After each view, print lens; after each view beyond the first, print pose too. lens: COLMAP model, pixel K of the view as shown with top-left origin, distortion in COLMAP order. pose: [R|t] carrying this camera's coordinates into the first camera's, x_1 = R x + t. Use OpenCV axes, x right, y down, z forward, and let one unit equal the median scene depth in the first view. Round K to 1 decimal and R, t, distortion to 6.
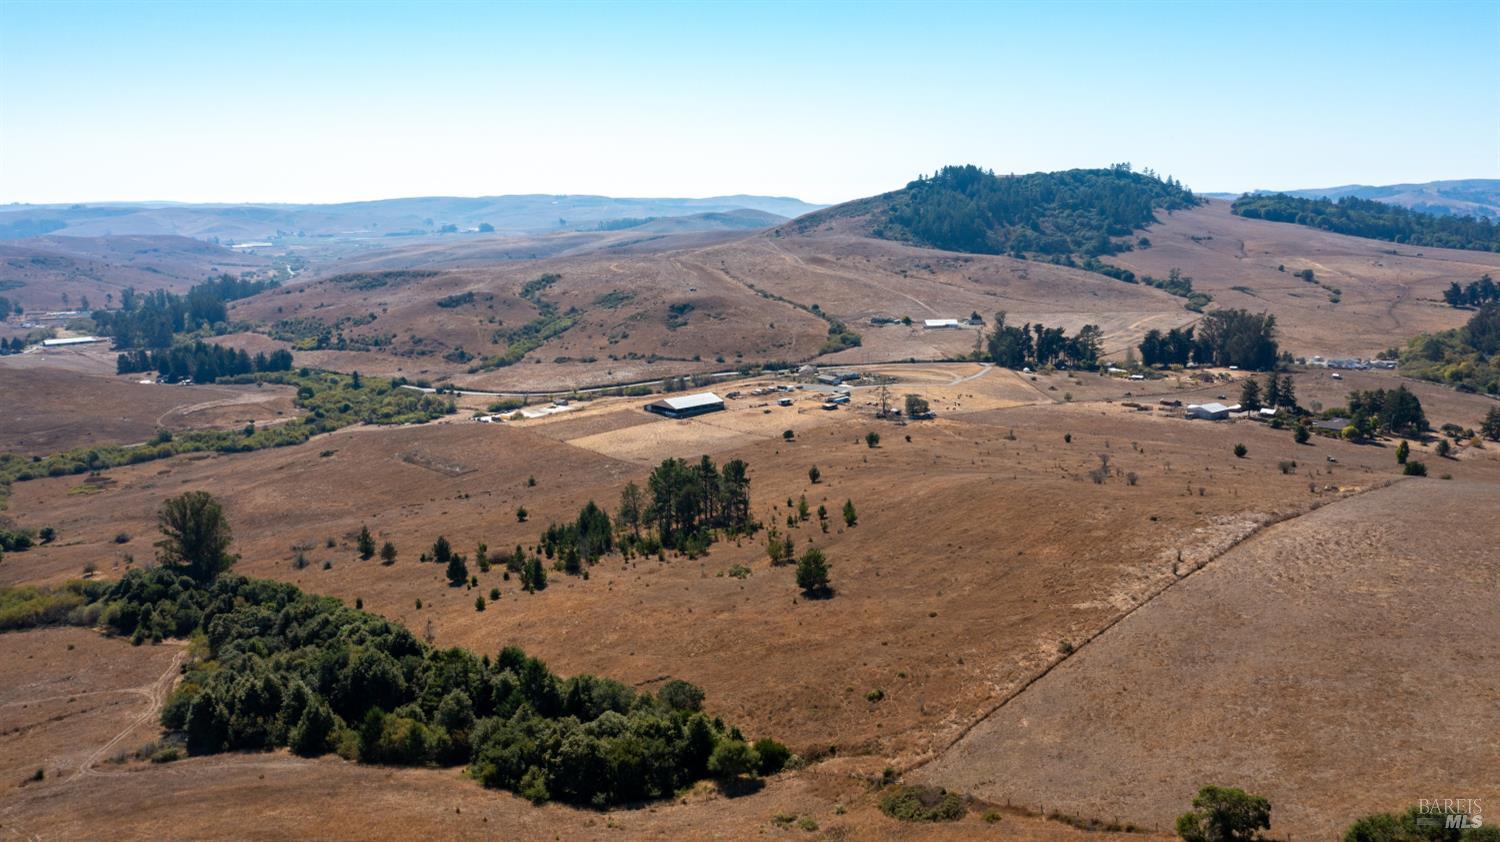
lens RADIAL K [[1176.9, 0, 750.0], [0, 1176.9, 421.0], [0, 0, 1]] dist [-0.012408, -0.001448]
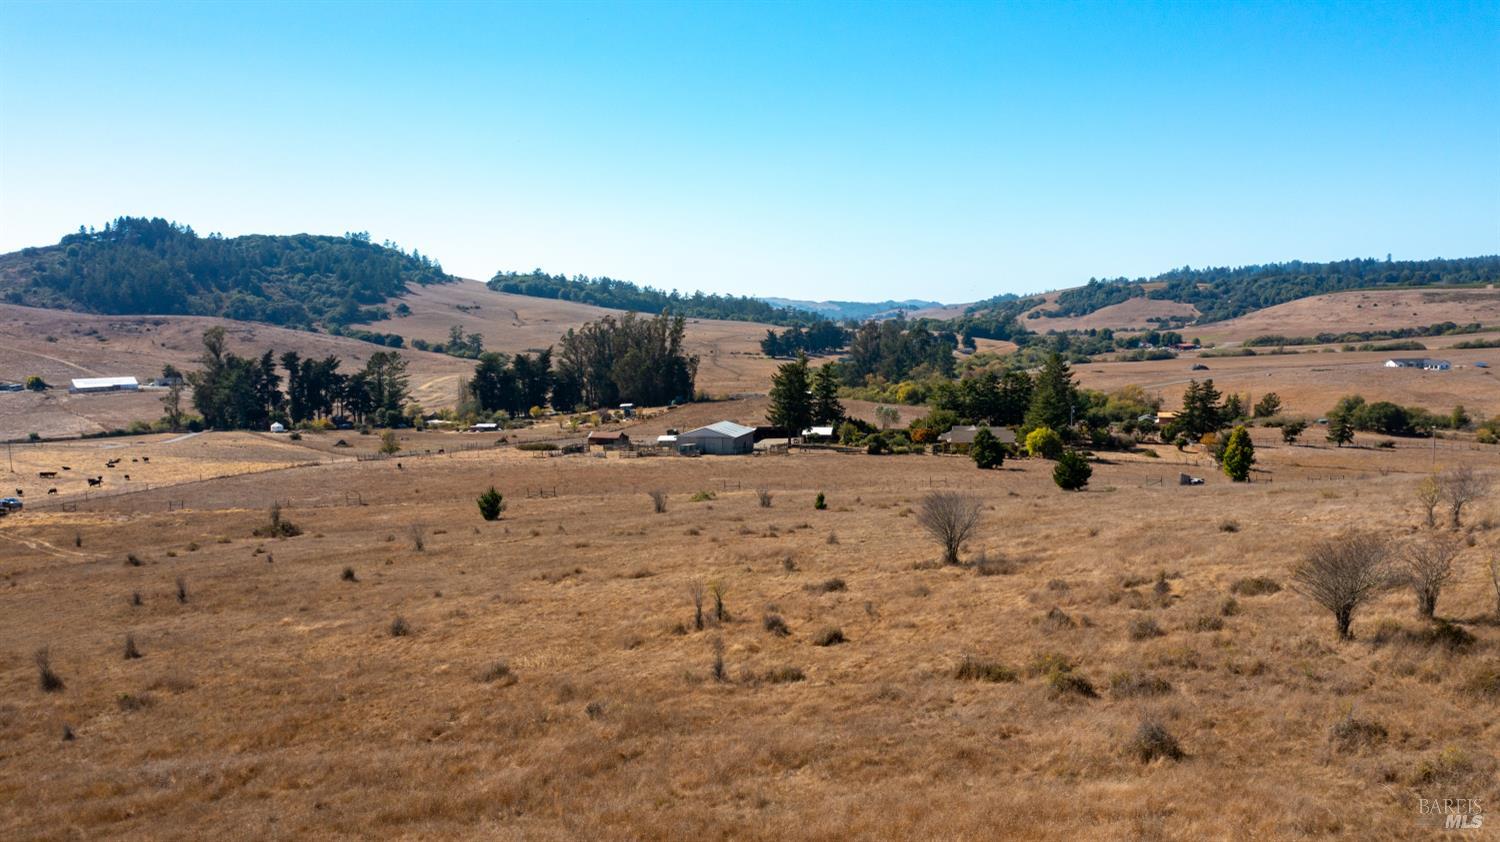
lens RADIAL K [[1174.3, 0, 750.0], [0, 1174.3, 421.0], [0, 0, 1]] dist [-0.017558, 0.000647]
pose [[0.803326, -0.053552, 0.593127, 0.058971], [0.118705, 0.990362, -0.071355, 0.008500], [-0.583590, 0.127728, 0.801941, 0.281595]]
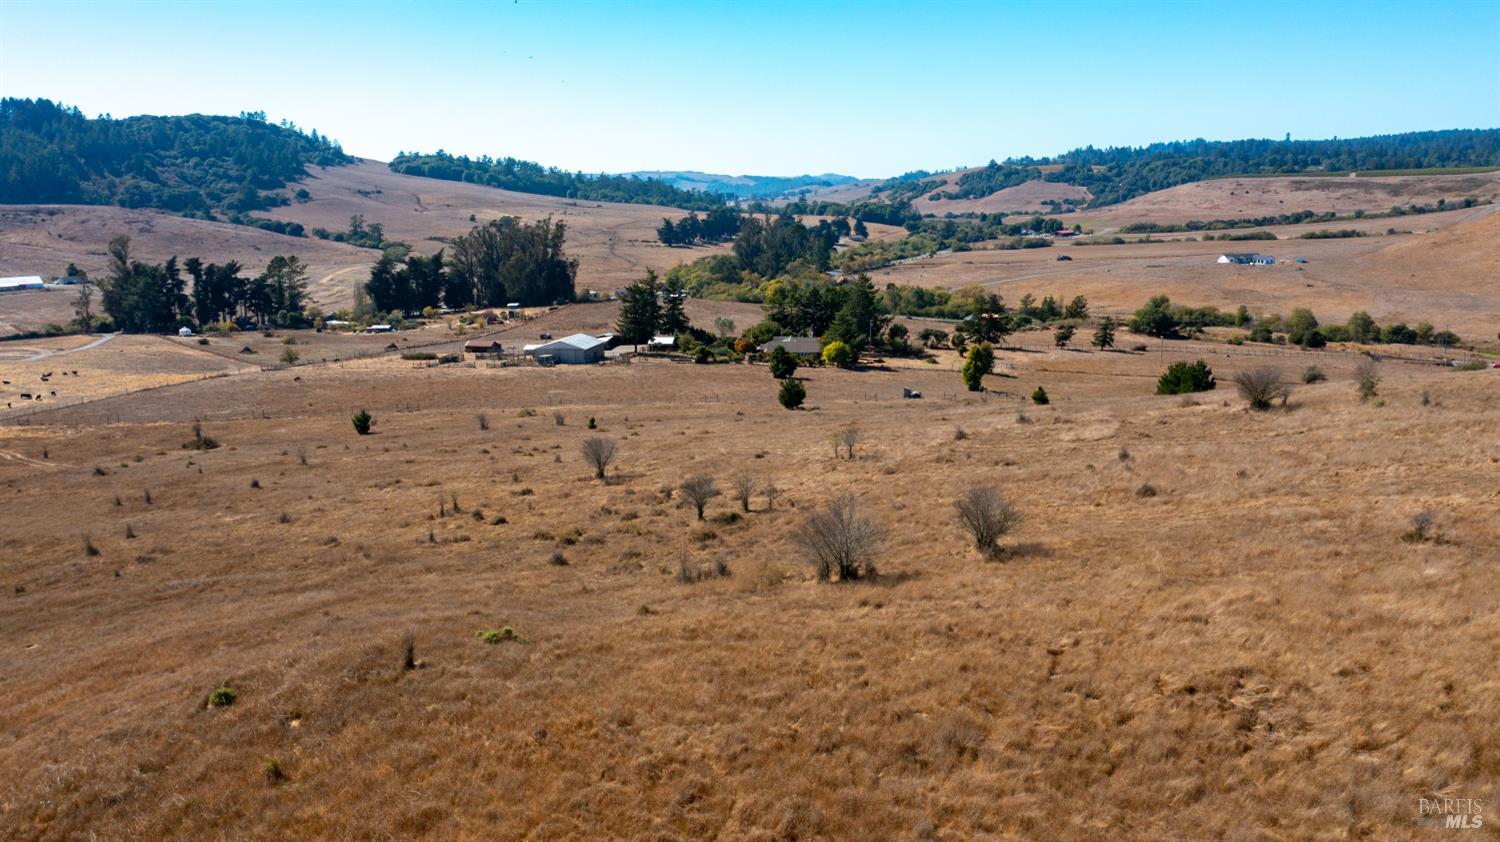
lens RADIAL K [[1176.9, 0, 750.0], [0, 1176.9, 421.0], [0, 0, 1]] dist [-0.012408, -0.001448]
pose [[0.760517, -0.124328, 0.637304, 0.047085], [0.126485, 0.991062, 0.042402, 0.005265], [-0.636879, 0.048362, 0.769445, 0.240138]]
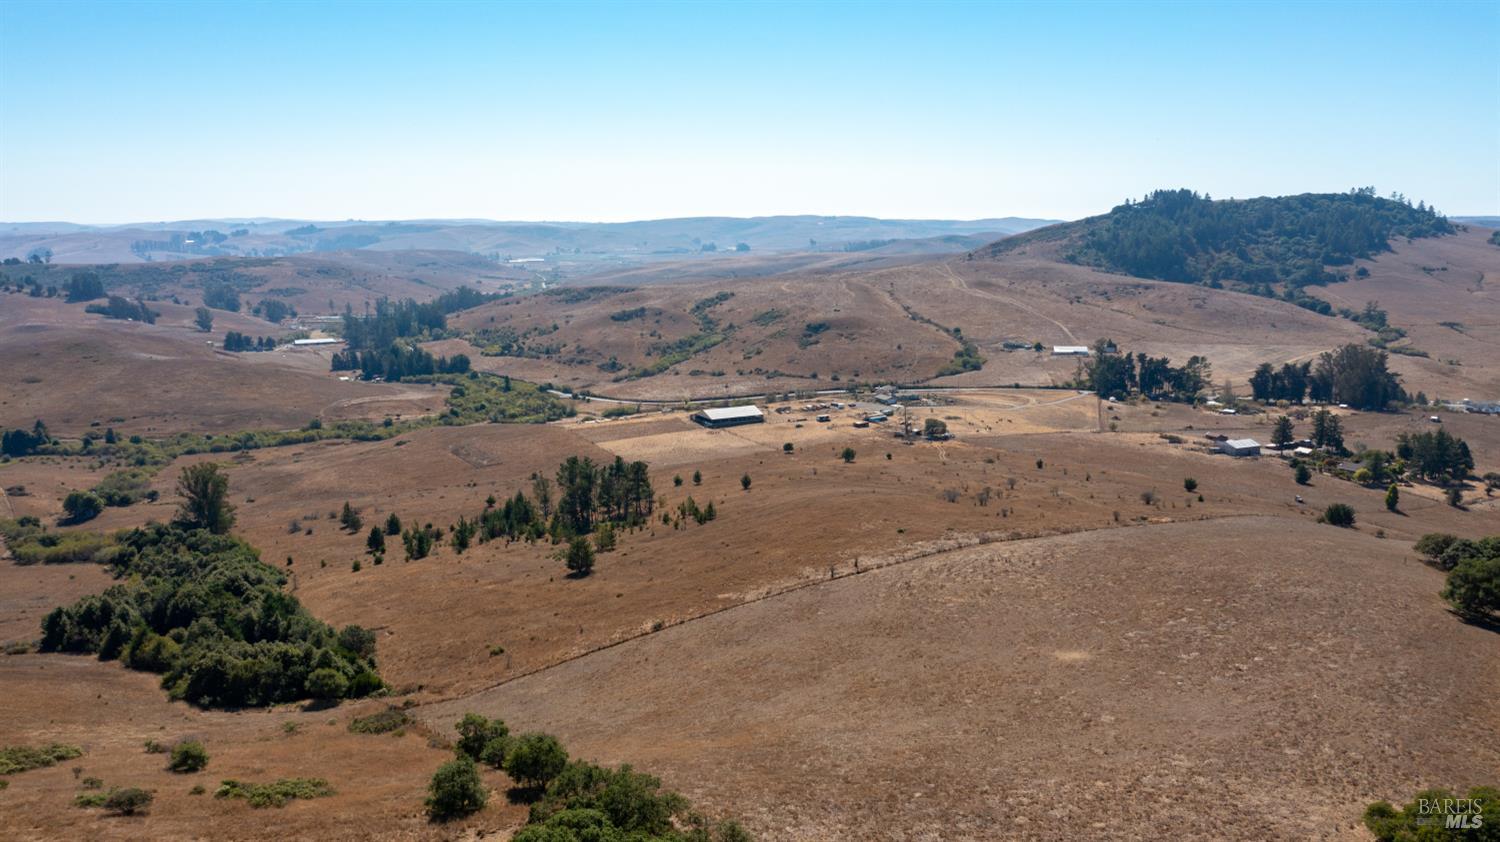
lens RADIAL K [[1174.3, 0, 750.0], [0, 1174.3, 421.0], [0, 0, 1]] dist [-0.017558, 0.000647]
pose [[0.971601, 0.046600, -0.231990, 0.100245], [-0.050554, 0.998659, -0.011125, 0.000642], [0.231160, 0.022537, 0.972655, -0.013473]]
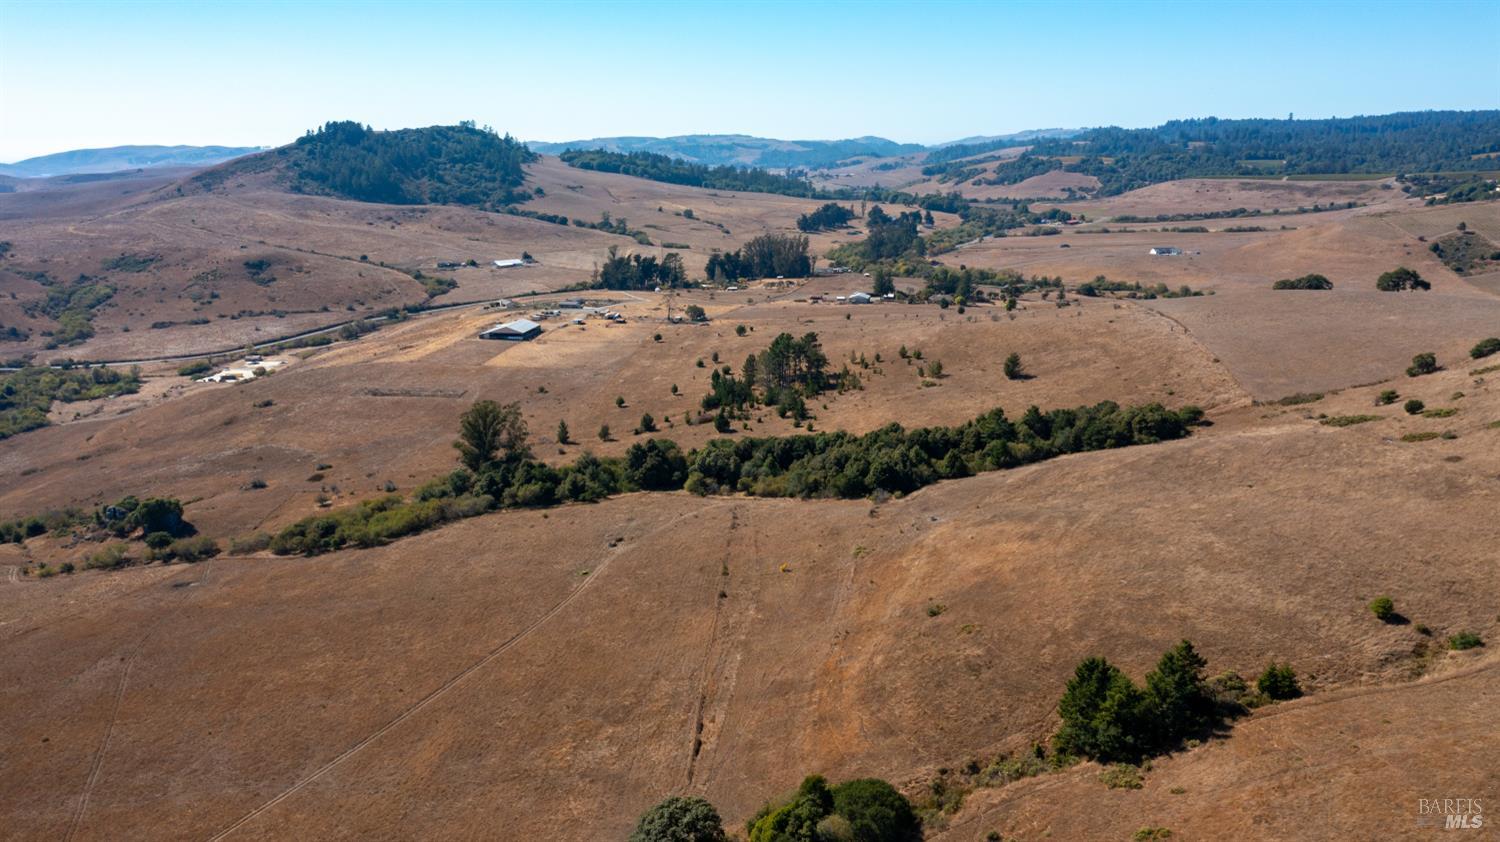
lens RADIAL K [[1174.3, 0, 750.0], [0, 1174.3, 421.0], [0, 0, 1]] dist [-0.017558, 0.000647]
pose [[0.776849, -0.140723, 0.613761, -0.282783], [0.118287, 0.989969, 0.077261, 0.006104], [-0.618476, 0.012580, 0.785703, -0.025485]]
